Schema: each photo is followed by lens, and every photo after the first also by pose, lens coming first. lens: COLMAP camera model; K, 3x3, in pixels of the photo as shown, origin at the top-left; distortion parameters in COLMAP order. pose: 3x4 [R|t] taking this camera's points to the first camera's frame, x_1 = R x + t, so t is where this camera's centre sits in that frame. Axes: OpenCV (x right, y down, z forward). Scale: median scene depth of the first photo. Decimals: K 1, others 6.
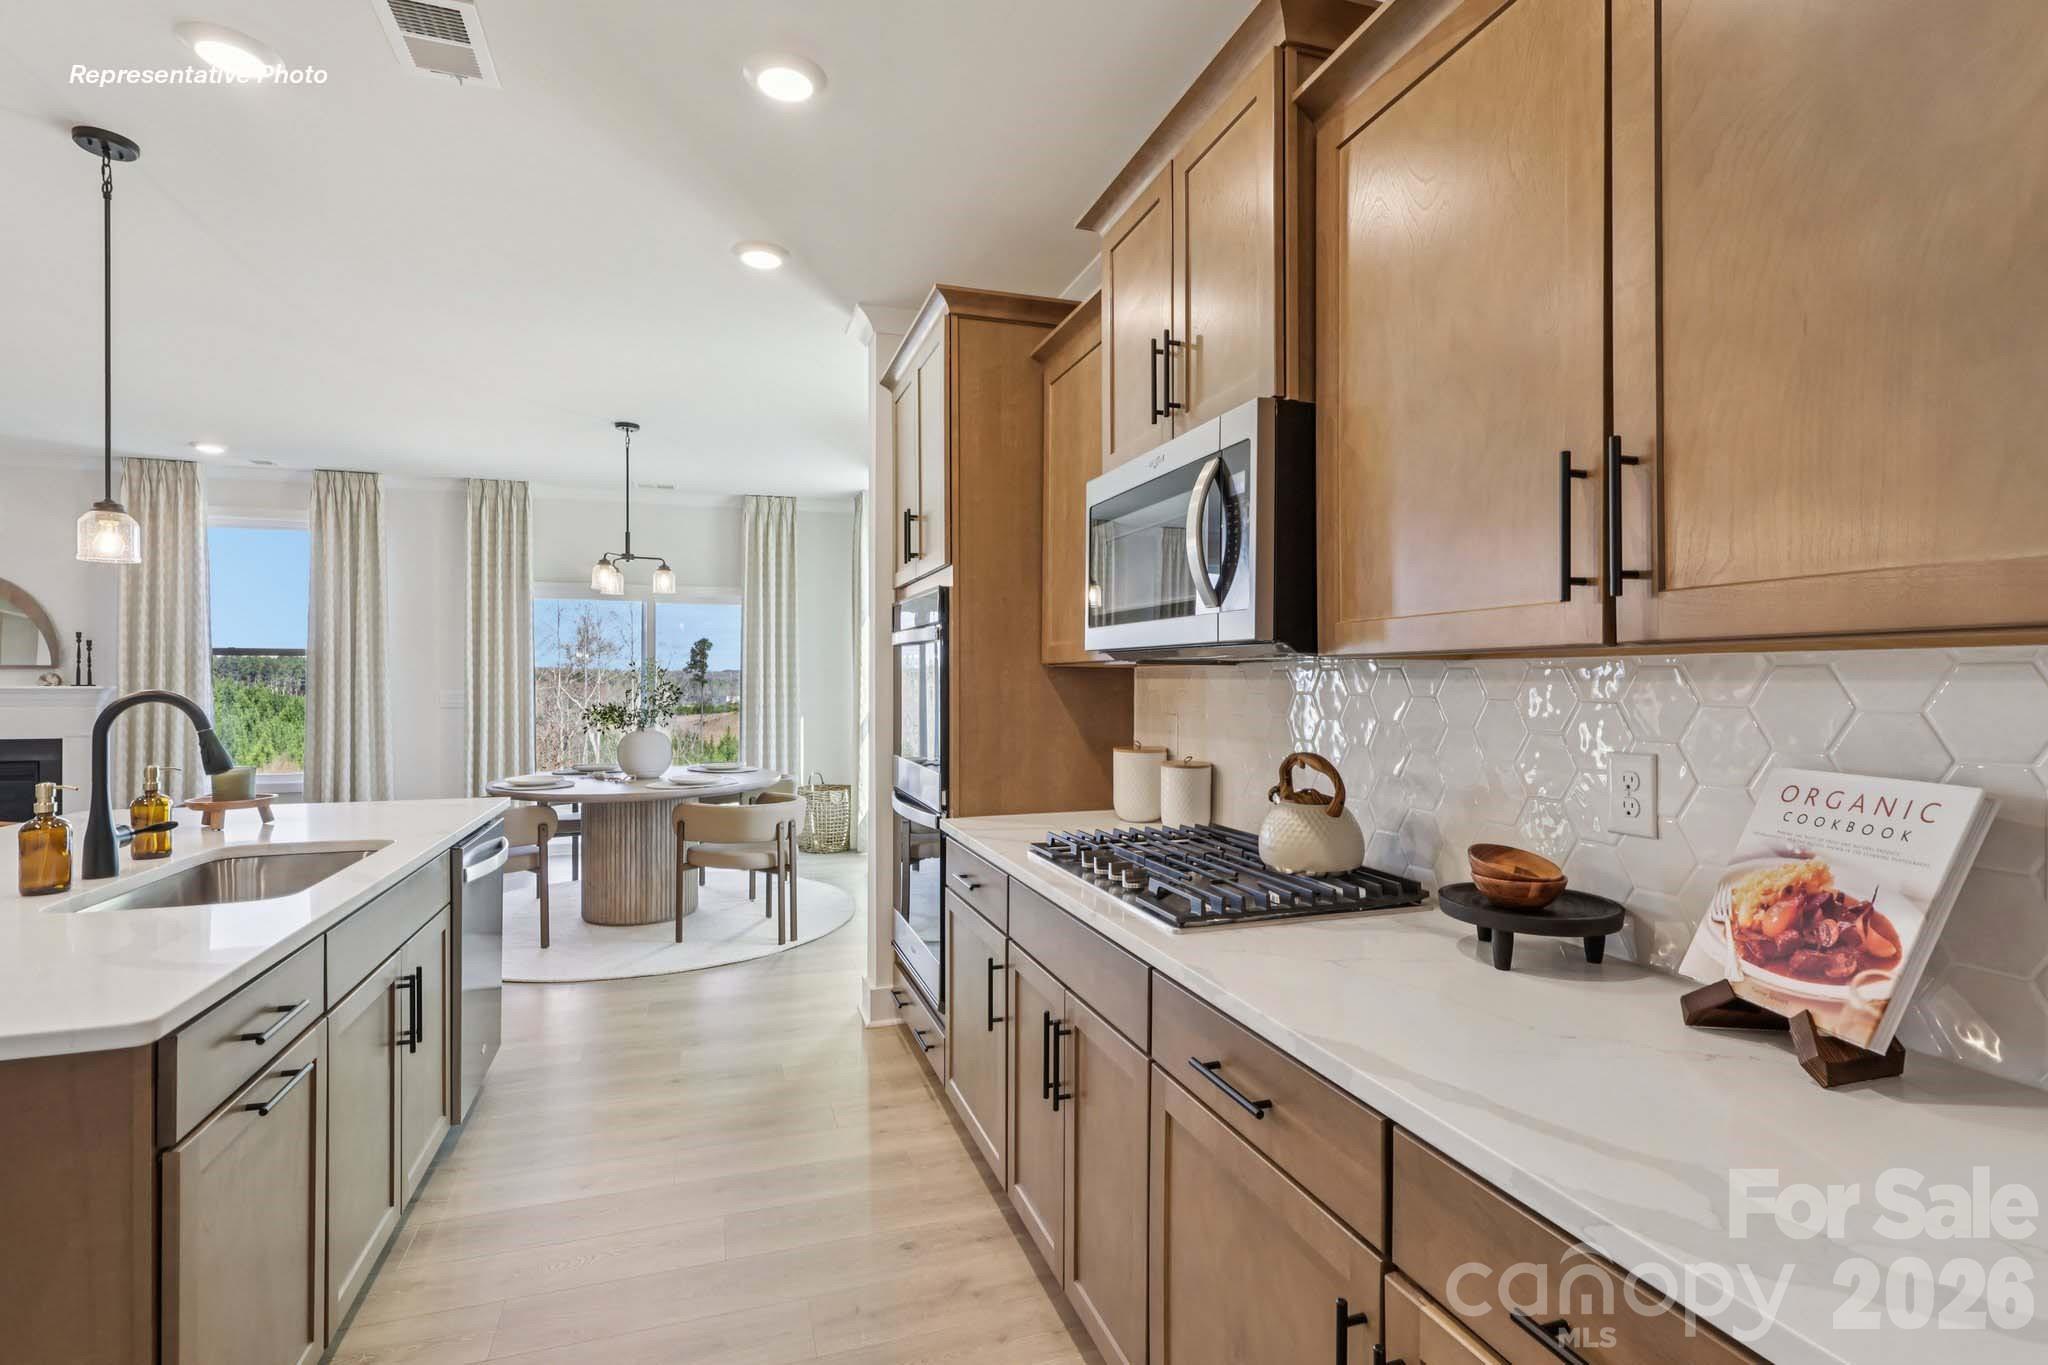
lens RADIAL K [[952.8, 0, 1024.0], [0, 952.8, 682.5], [0, 0, 1]] dist [0.000690, -0.000218]
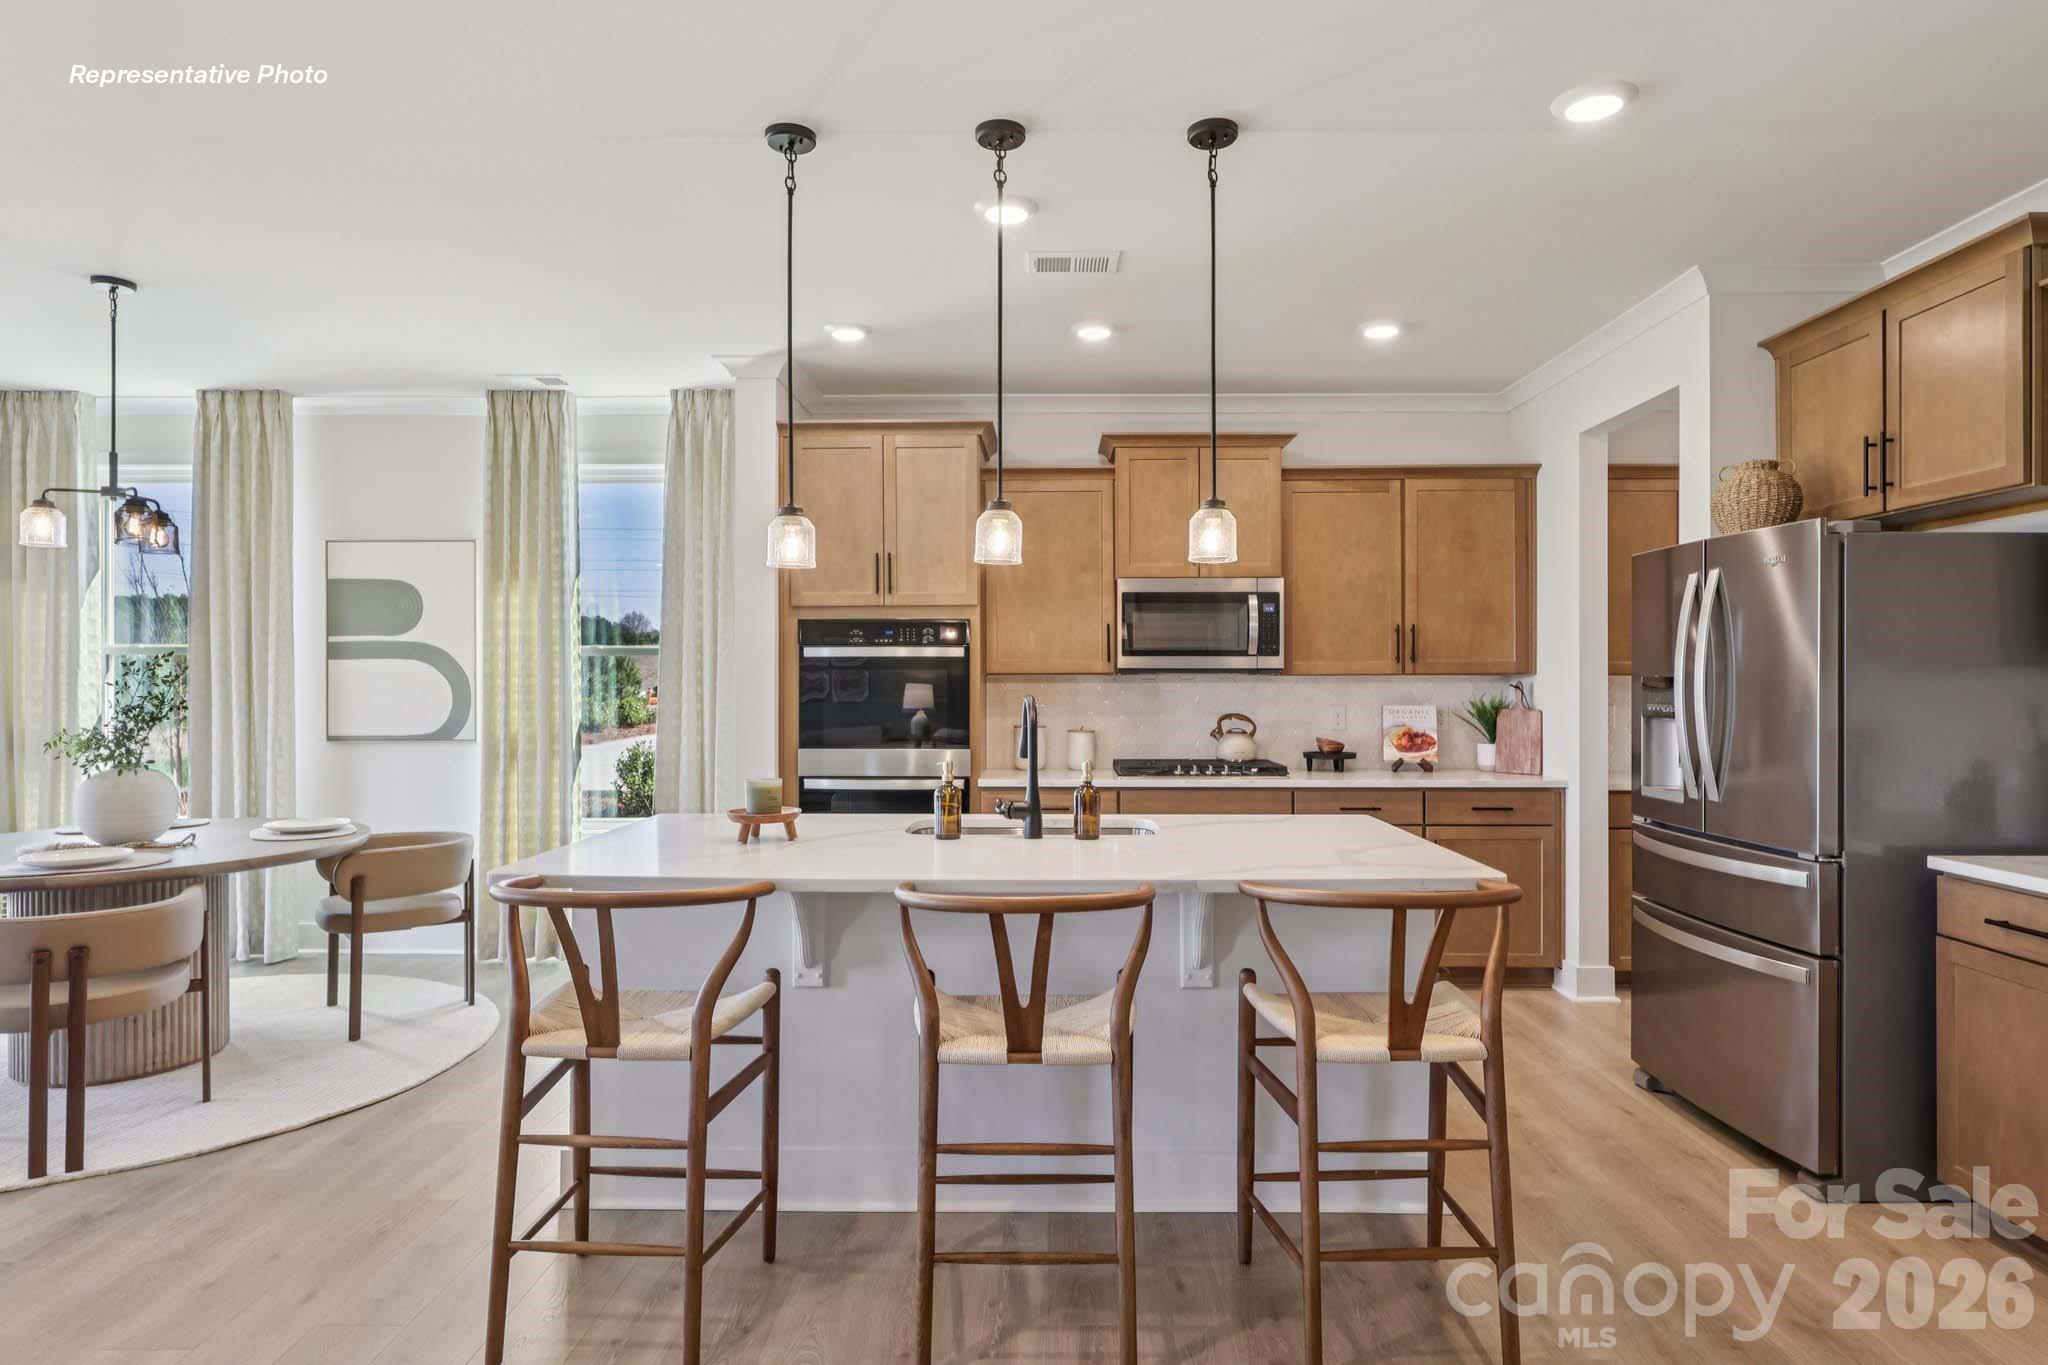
lens RADIAL K [[1160.0, 0, 1042.8], [0, 1160.0, 679.7], [0, 0, 1]] dist [0.000438, 0.000478]
pose [[0.328605, -0.001959, 0.944465, -1.621115], [0.005730, 0.999984, 0.000081, -0.009321], [-0.944450, 0.005385, 0.328611, 0.300567]]
